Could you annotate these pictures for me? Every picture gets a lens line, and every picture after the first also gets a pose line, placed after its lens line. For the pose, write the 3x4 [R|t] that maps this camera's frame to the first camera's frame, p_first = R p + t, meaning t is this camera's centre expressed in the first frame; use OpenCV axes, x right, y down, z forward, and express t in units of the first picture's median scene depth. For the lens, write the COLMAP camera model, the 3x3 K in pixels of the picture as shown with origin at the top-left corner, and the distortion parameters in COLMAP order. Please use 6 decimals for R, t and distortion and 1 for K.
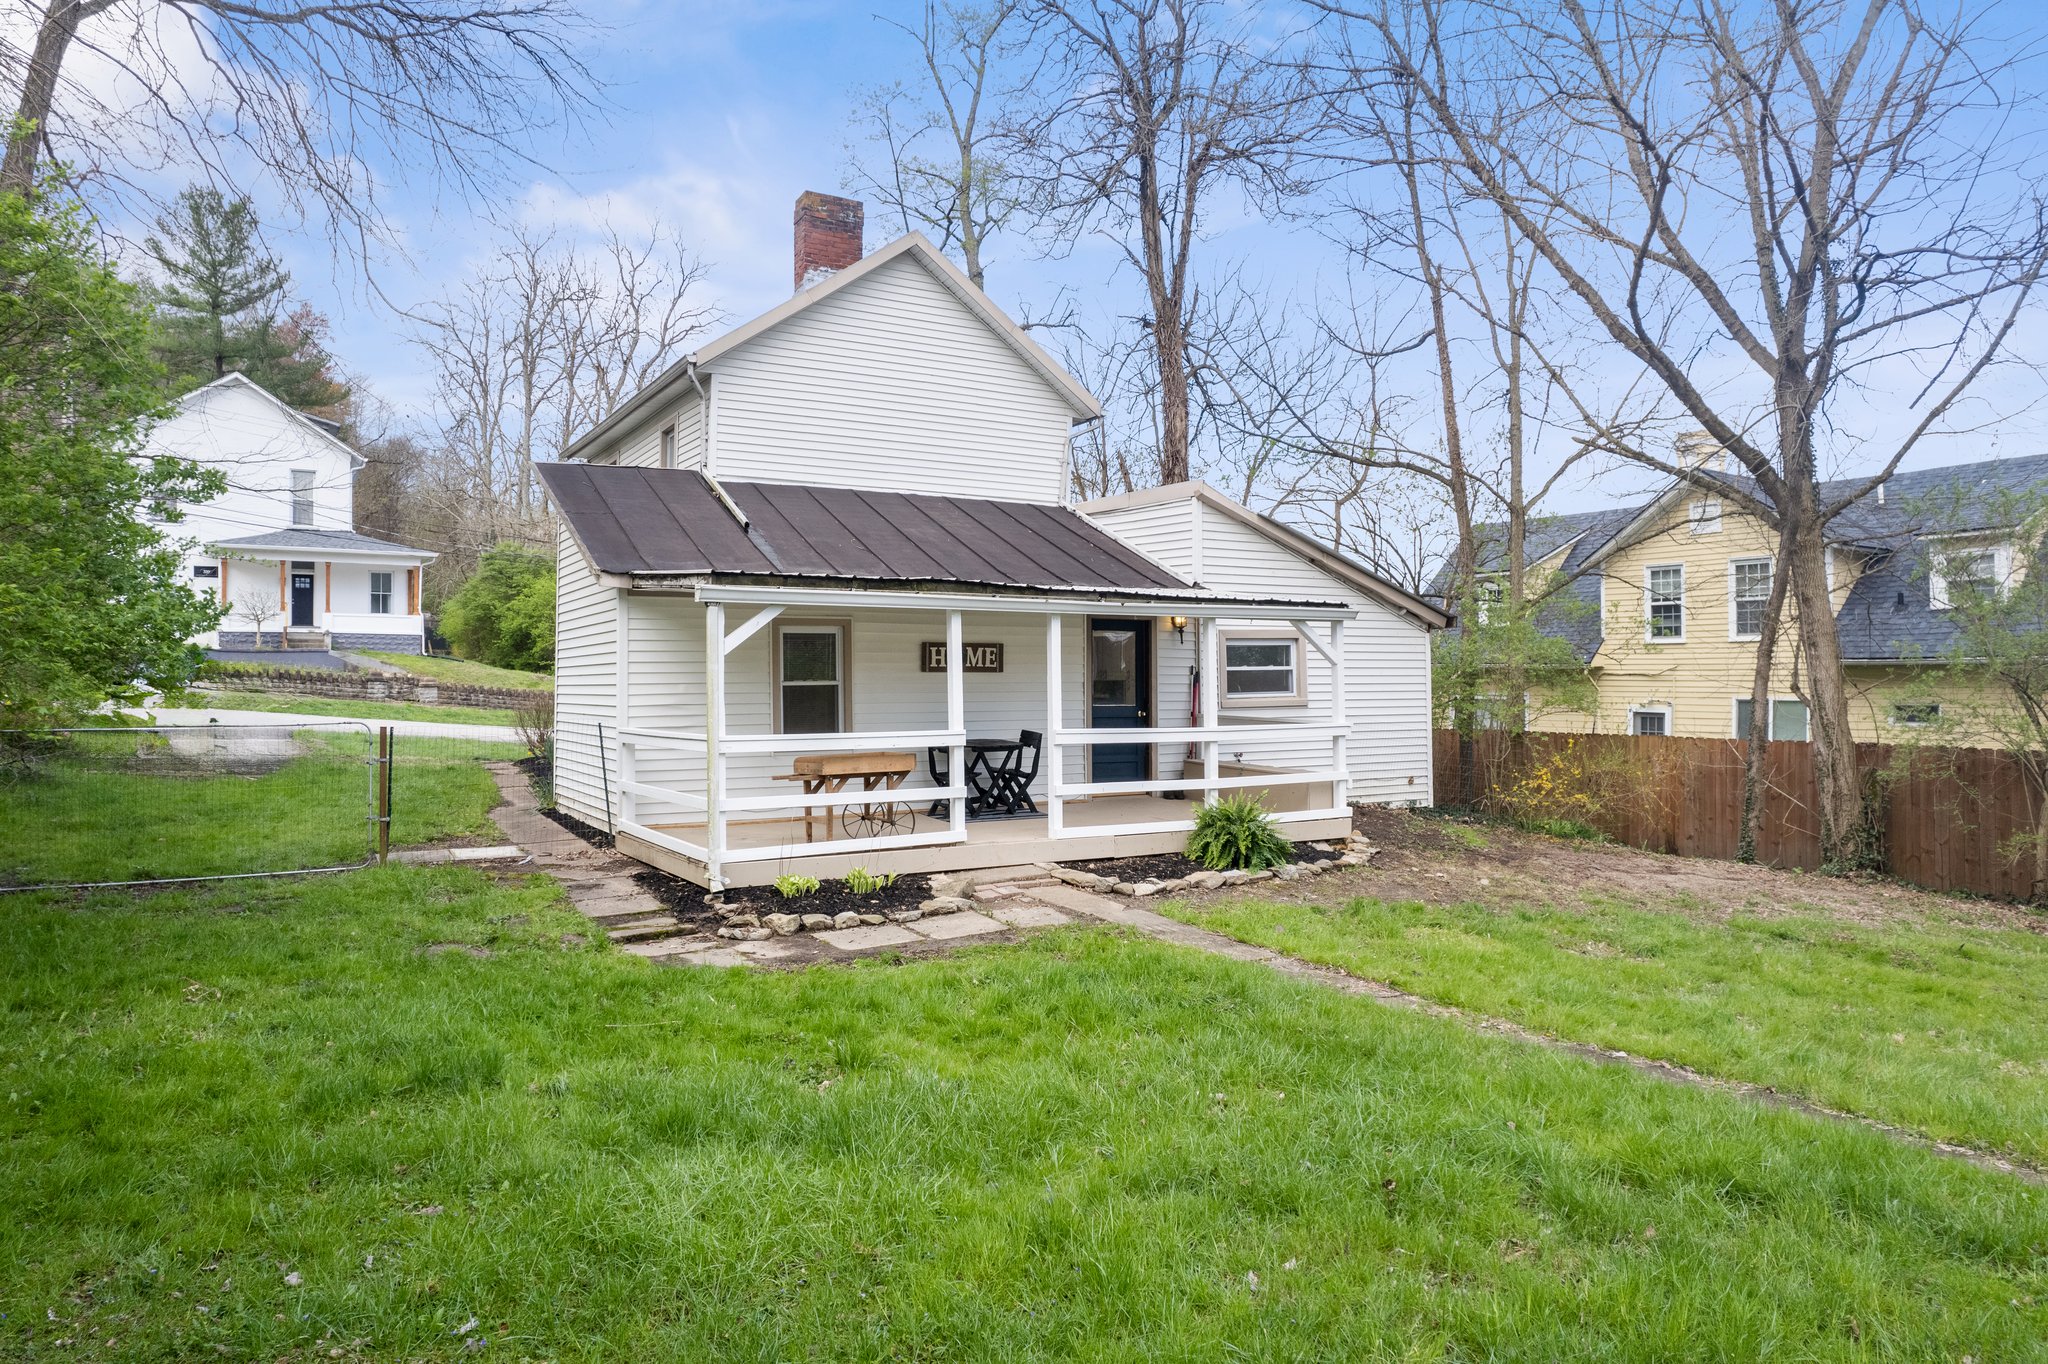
lens RADIAL K [[1305.1, 0, 1024.0], [0, 1305.1, 682.0], [0, 0, 1]] dist [-0.029870, 0.001816]
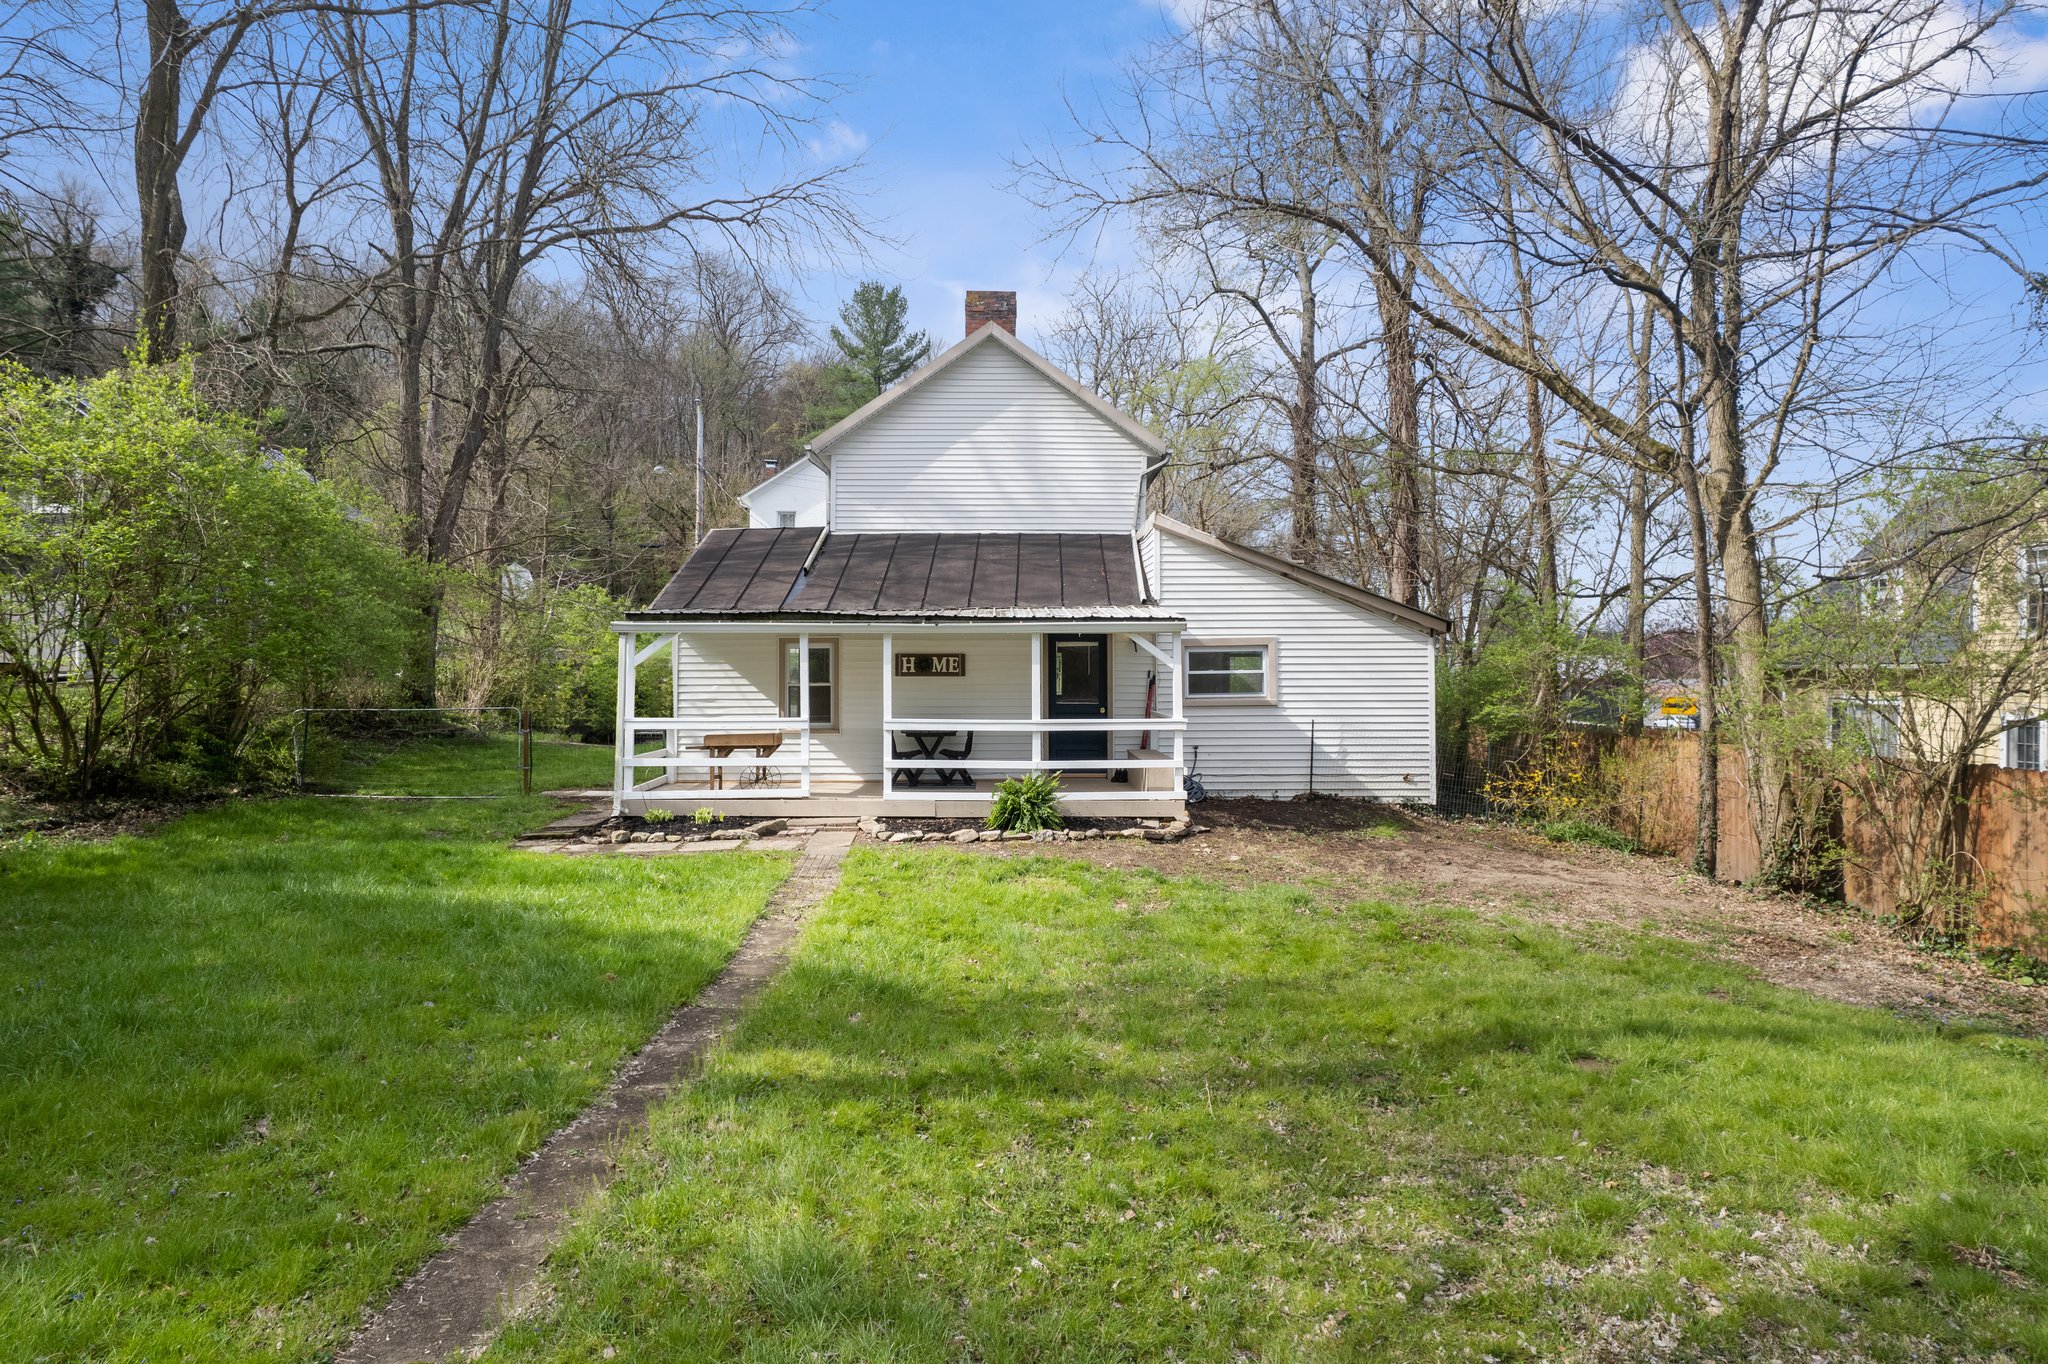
lens RADIAL K [[1305.1, 0, 1024.0], [0, 1305.1, 682.0], [0, 0, 1]] dist [-0.029870, 0.001816]
pose [[0.872420, 0.000536, -0.488757, 0.550068], [-0.001623, 0.999997, -0.001801, 0.000301], [0.488754, 0.002365, 0.872418, -0.073618]]
